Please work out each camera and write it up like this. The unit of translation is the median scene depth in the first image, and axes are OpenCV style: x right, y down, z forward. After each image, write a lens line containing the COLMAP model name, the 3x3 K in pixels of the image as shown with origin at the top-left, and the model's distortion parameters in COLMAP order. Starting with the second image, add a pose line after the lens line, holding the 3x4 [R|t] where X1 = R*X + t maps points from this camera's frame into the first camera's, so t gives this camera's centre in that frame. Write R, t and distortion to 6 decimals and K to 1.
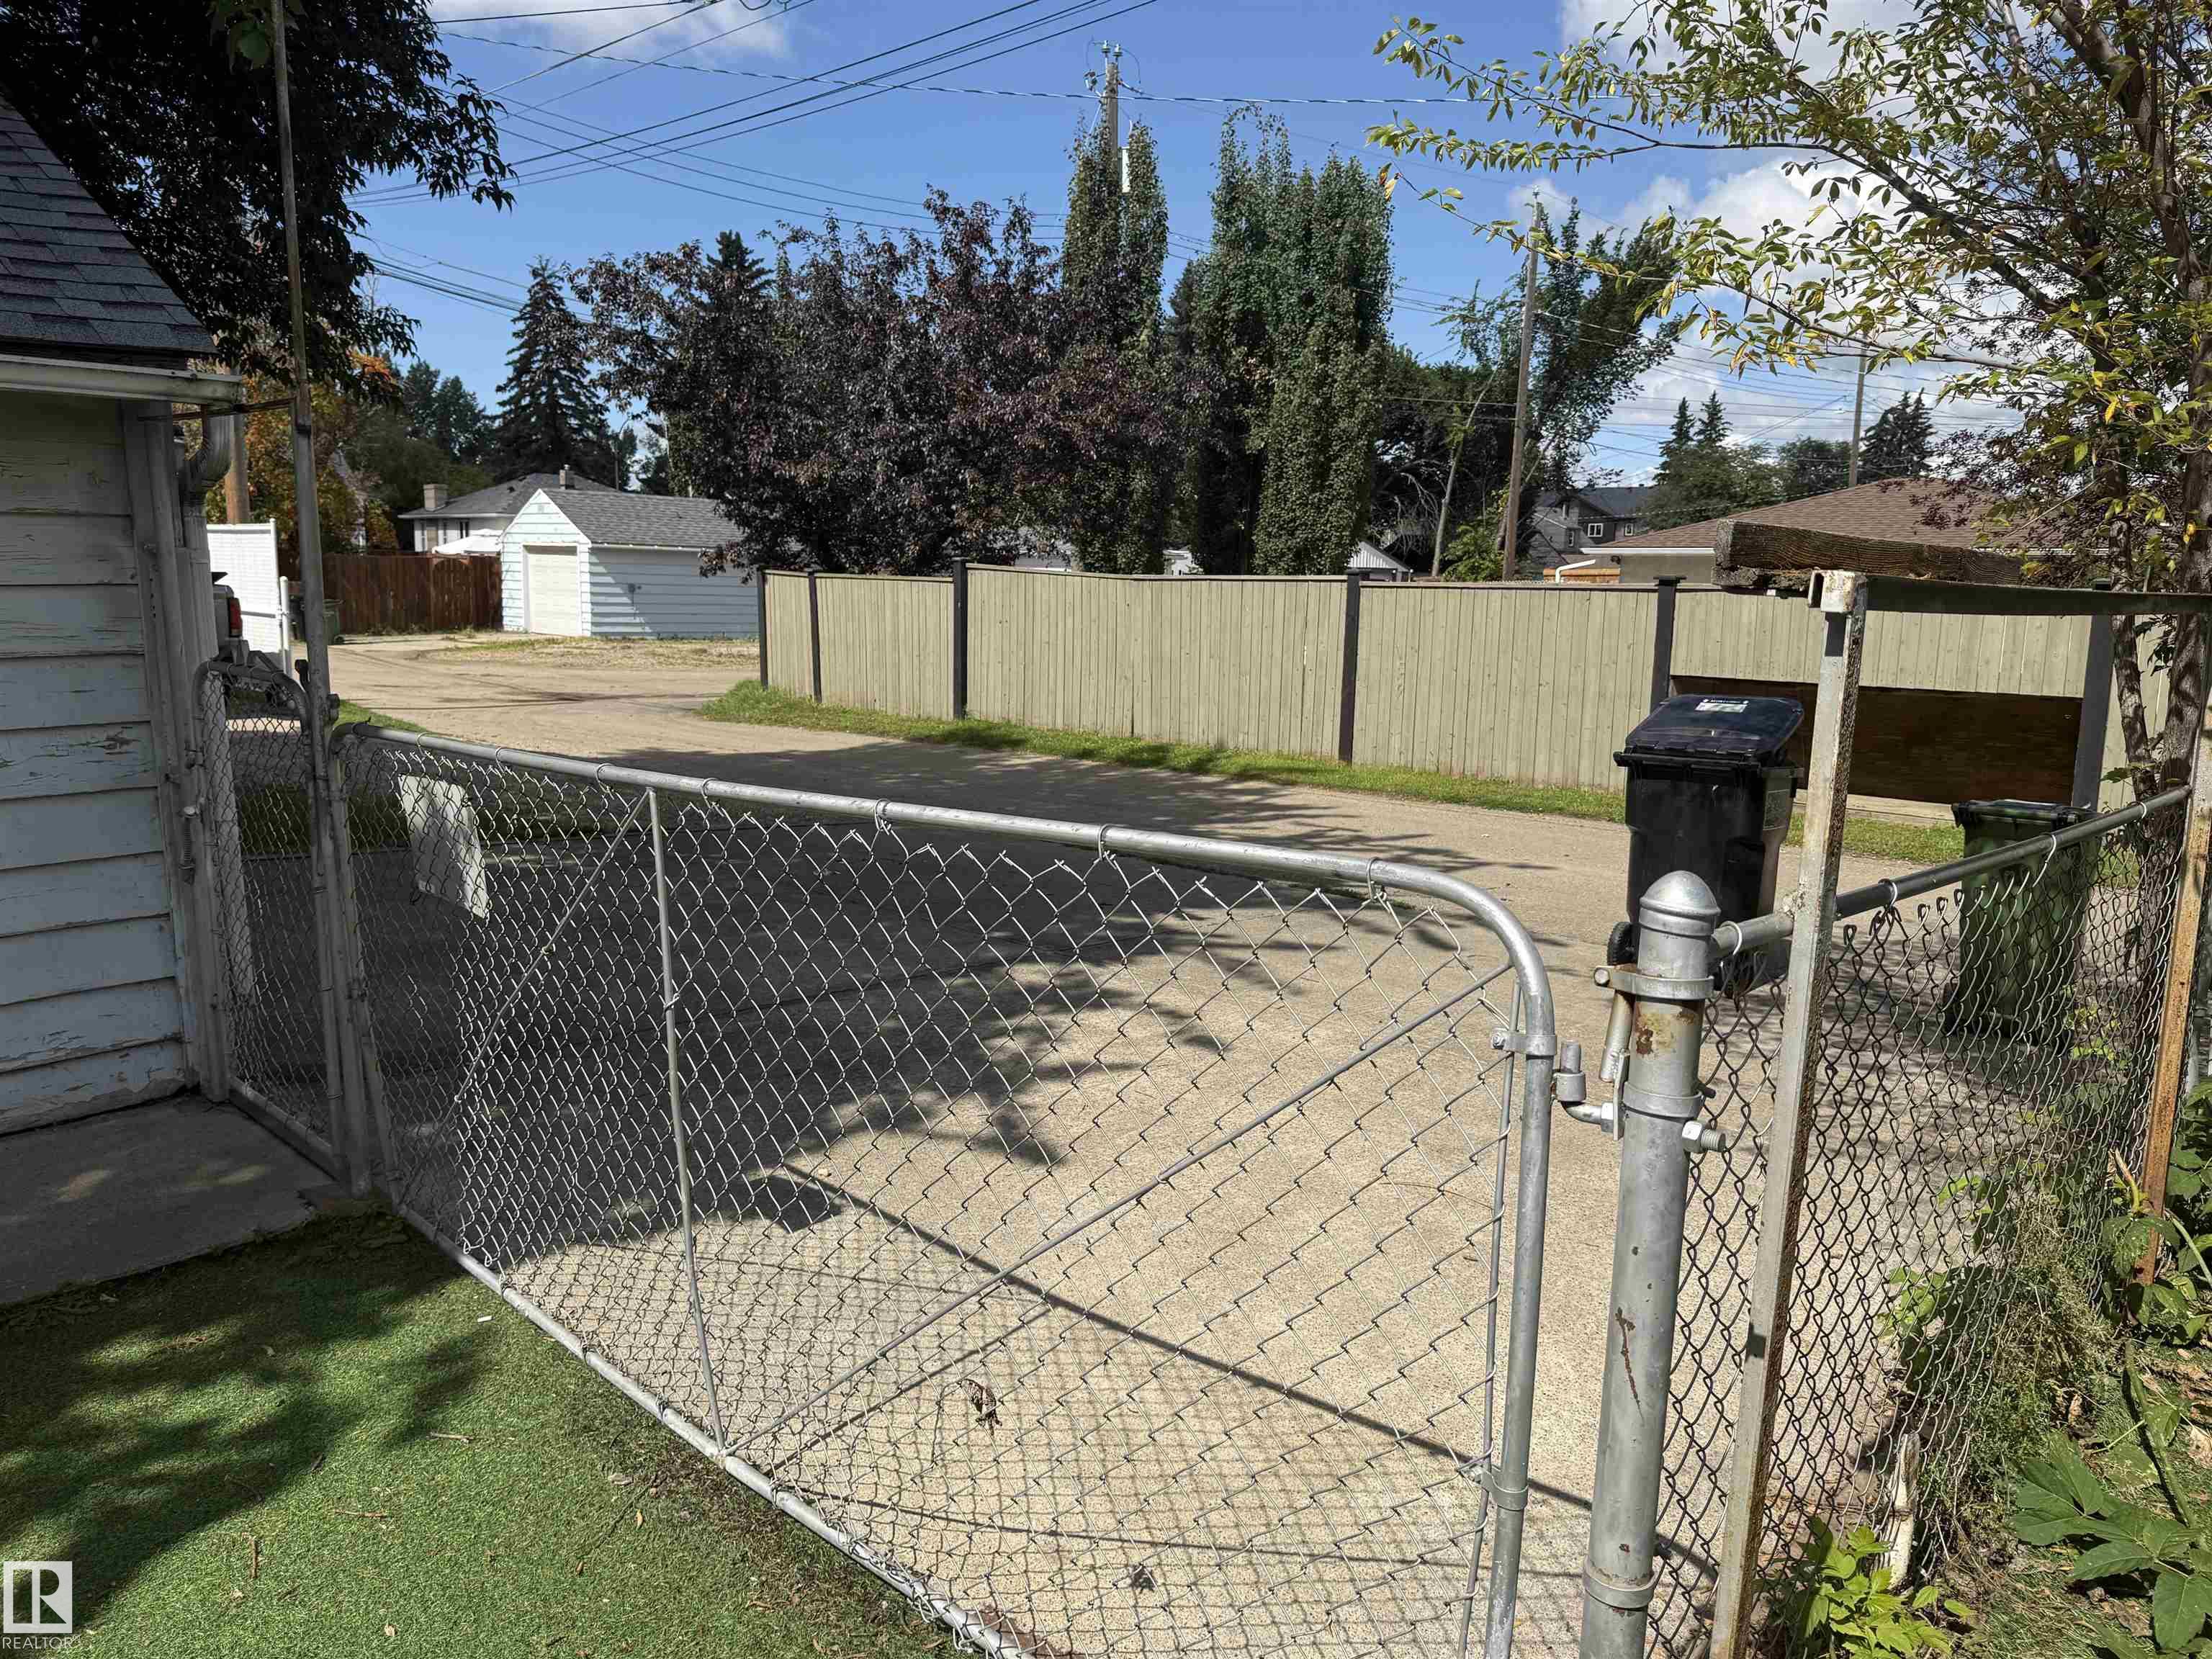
lens RADIAL K [[1558.1, 0, 1107.6], [0, 1558.1, 834.4], [0, 0, 1]] dist [-0.006367, -0.006670]
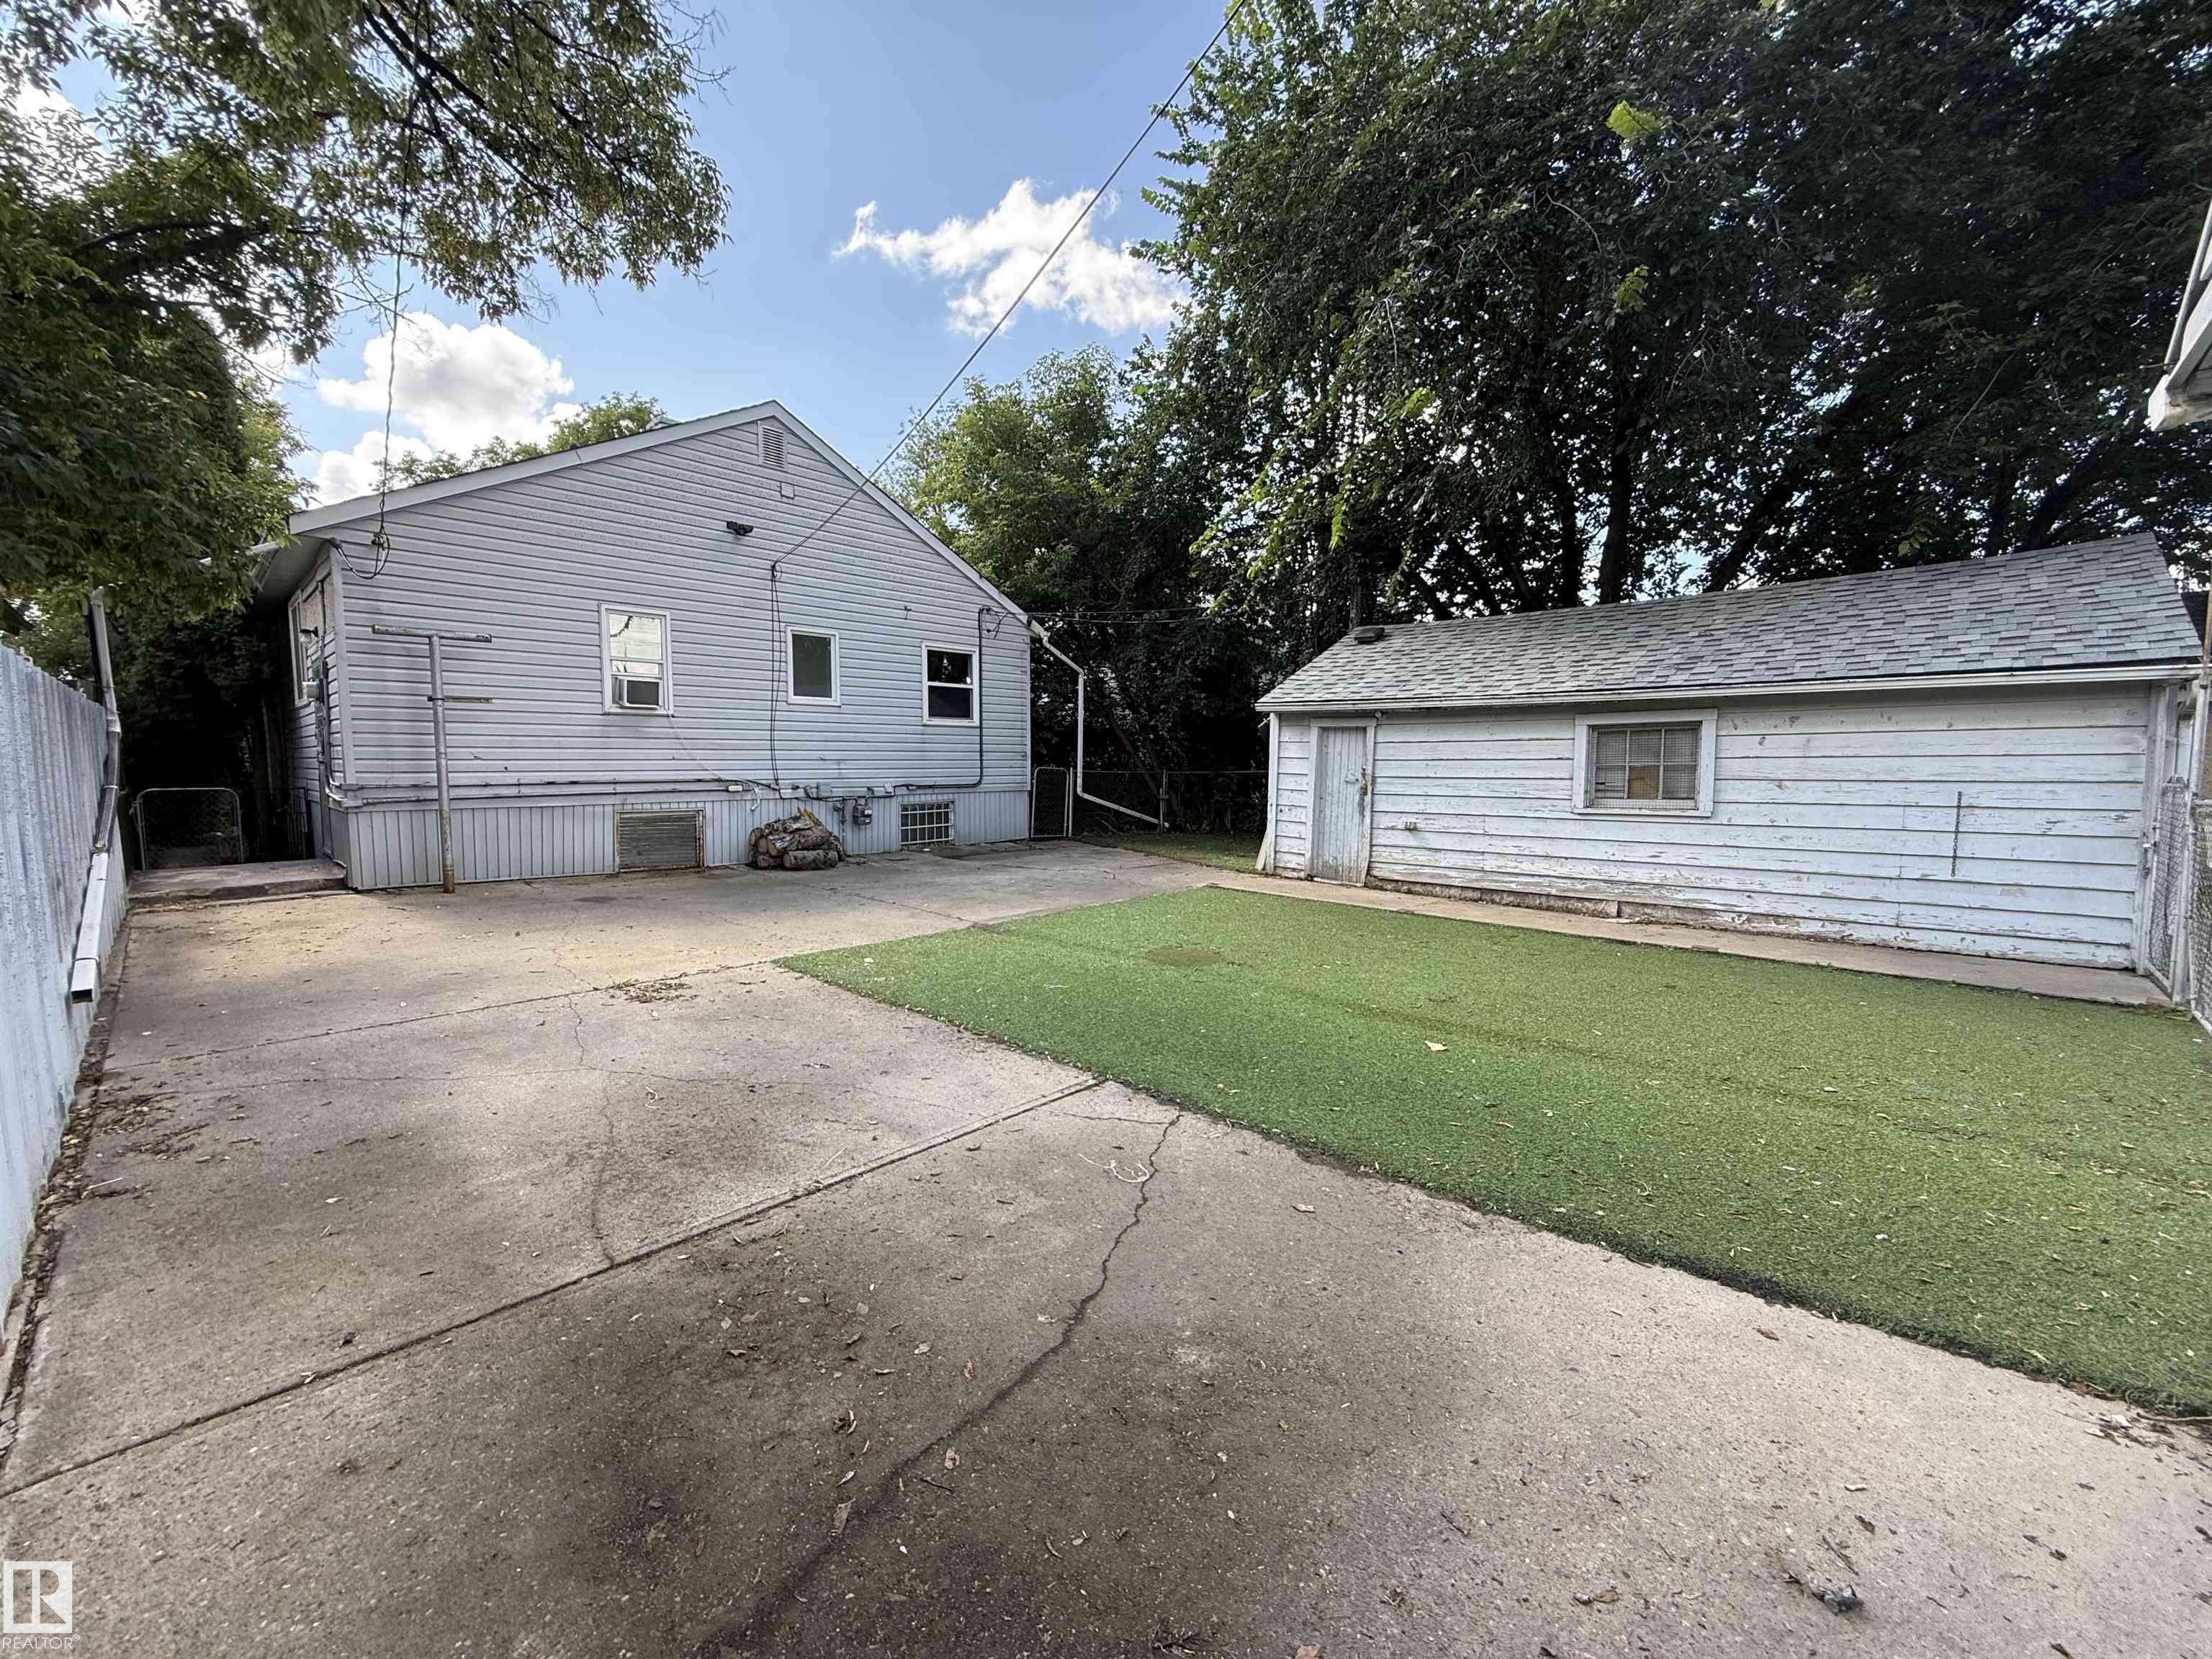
lens RADIAL K [[876.7, 0, 1095.0], [0, 876.7, 815.6], [0, 0, 1]] dist [0.002071, 0.000145]
pose [[0.014369, 0.062525, -0.997940, 0.694871], [-0.170164, 0.983637, 0.059179, 0.125981], [0.985311, 0.168963, 0.024773, -0.606297]]
